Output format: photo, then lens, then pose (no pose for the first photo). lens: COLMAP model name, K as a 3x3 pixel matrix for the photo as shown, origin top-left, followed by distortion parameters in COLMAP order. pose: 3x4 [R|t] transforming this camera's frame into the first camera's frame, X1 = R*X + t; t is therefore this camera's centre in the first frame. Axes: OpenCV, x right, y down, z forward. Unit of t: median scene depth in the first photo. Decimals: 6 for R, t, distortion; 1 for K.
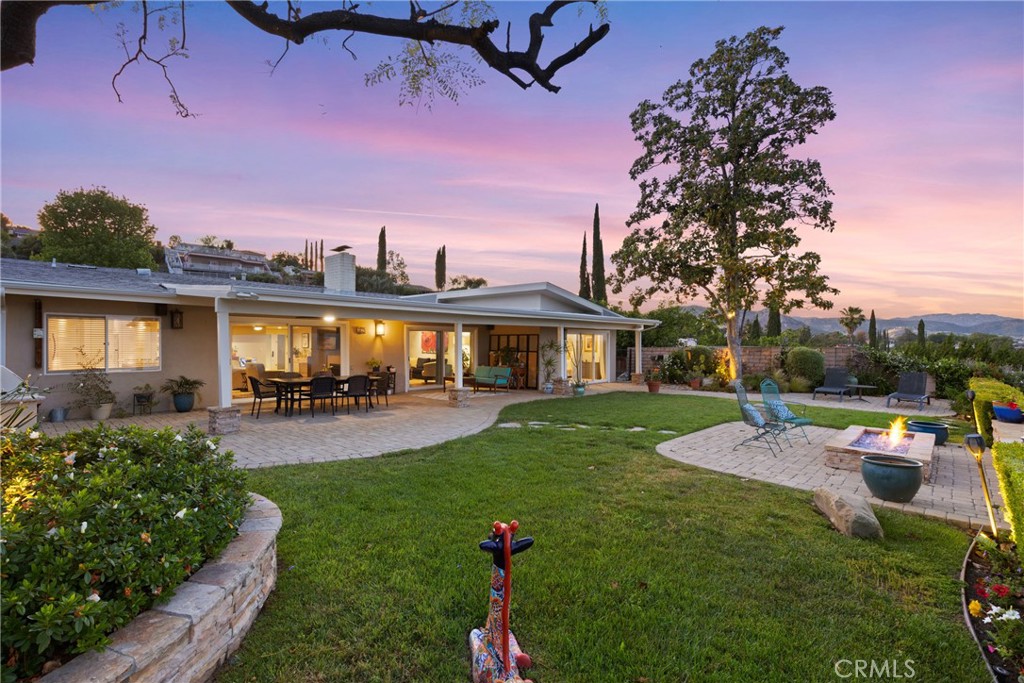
lens RADIAL K [[467.2, 0, 513.5], [0, 467.2, 345.9], [0, 0, 1]] dist [0.001658, 0.000228]
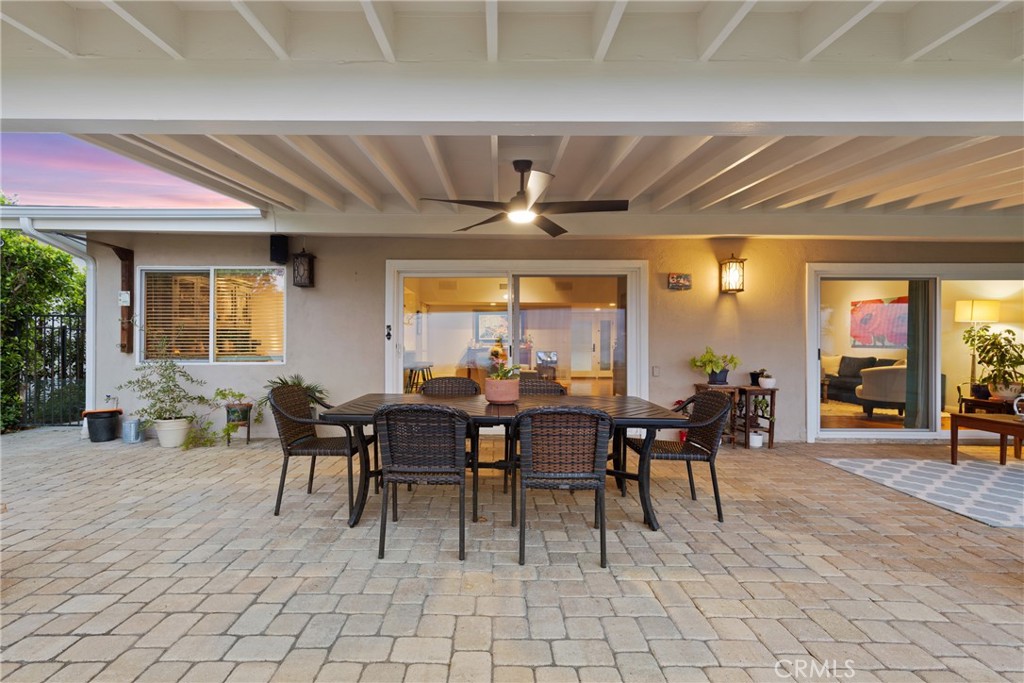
lens RADIAL K [[467.2, 0, 501.3], [0, 467.2, 348.2], [0, 0, 1]] dist [0.001658, 0.000228]
pose [[0.681766, 0.001028, -0.731570, -0.130052], [-0.001589, 0.999999, -0.000076, 0.024648], [0.731569, 0.001214, 0.681766, 0.589622]]
